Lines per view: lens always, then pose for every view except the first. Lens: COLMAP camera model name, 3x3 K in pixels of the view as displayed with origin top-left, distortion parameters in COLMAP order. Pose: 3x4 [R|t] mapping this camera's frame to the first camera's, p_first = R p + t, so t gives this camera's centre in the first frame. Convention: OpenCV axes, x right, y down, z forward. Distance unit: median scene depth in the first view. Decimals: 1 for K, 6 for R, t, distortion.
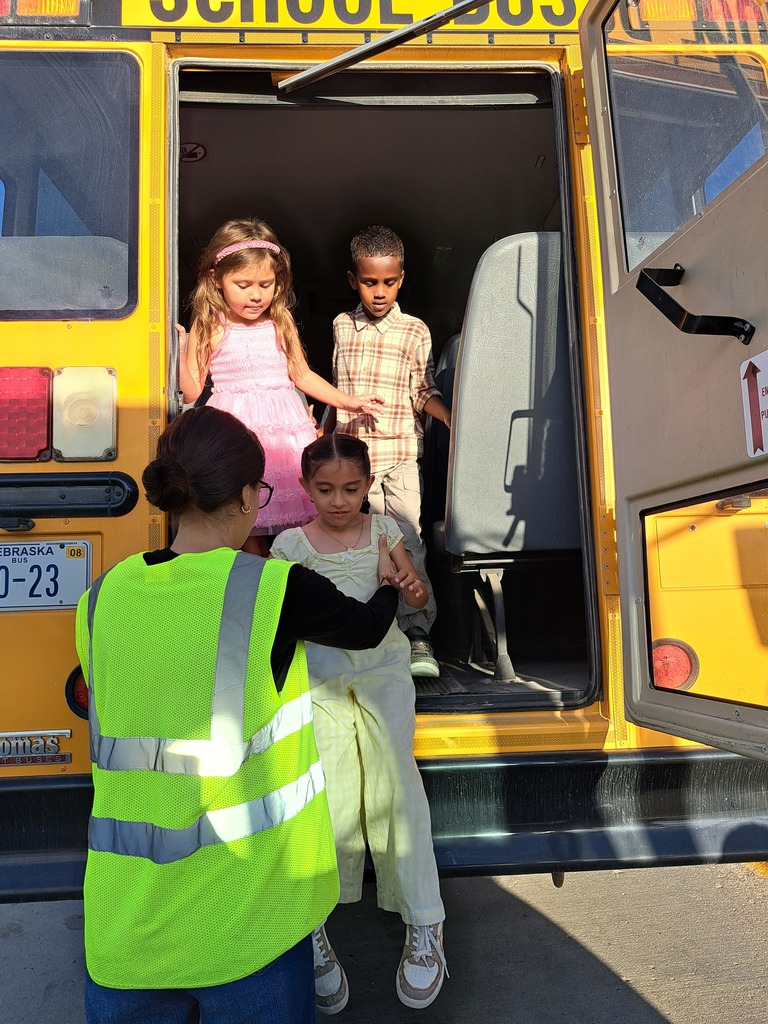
lens RADIAL K [[680.7, 0, 390.1], [0, 680.7, 521.5], [0, 0, 1]] dist [0.008591, -0.003654]
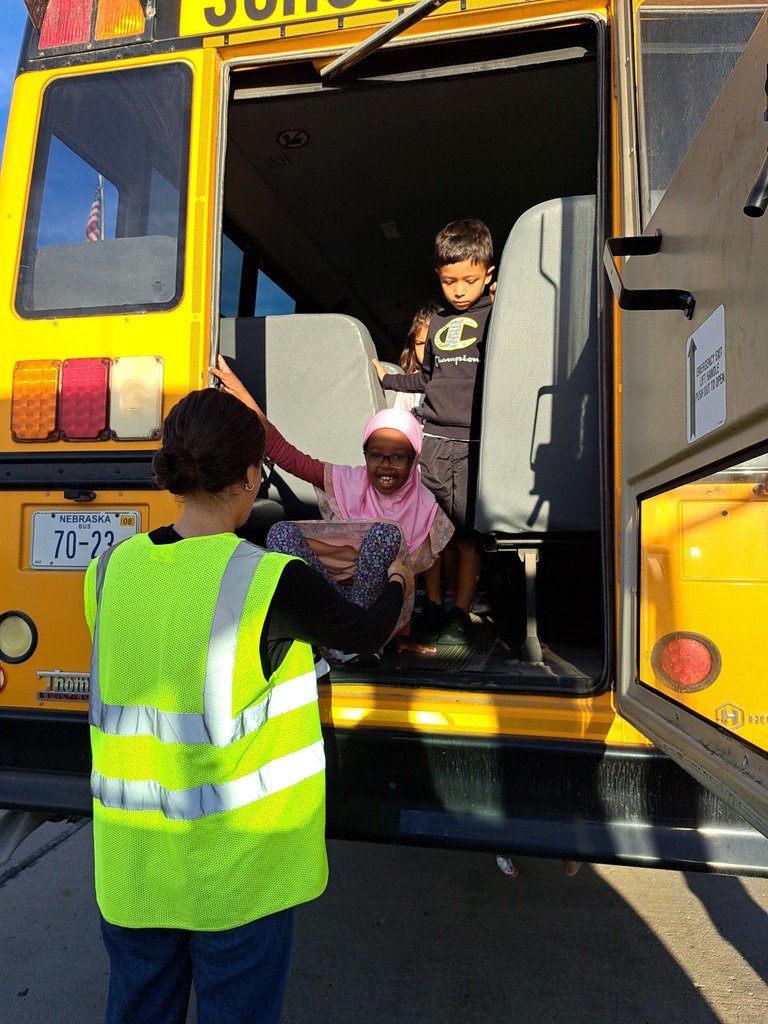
lens RADIAL K [[684.9, 0, 396.1], [0, 684.9, 516.3], [0, 0, 1]] dist [0.000122, 0.000817]
pose [[0.970206, 0.027305, -0.240738, 0.227166], [-0.017970, 0.999002, 0.040886, -0.015915], [0.241614, -0.035341, 0.969729, 0.001948]]
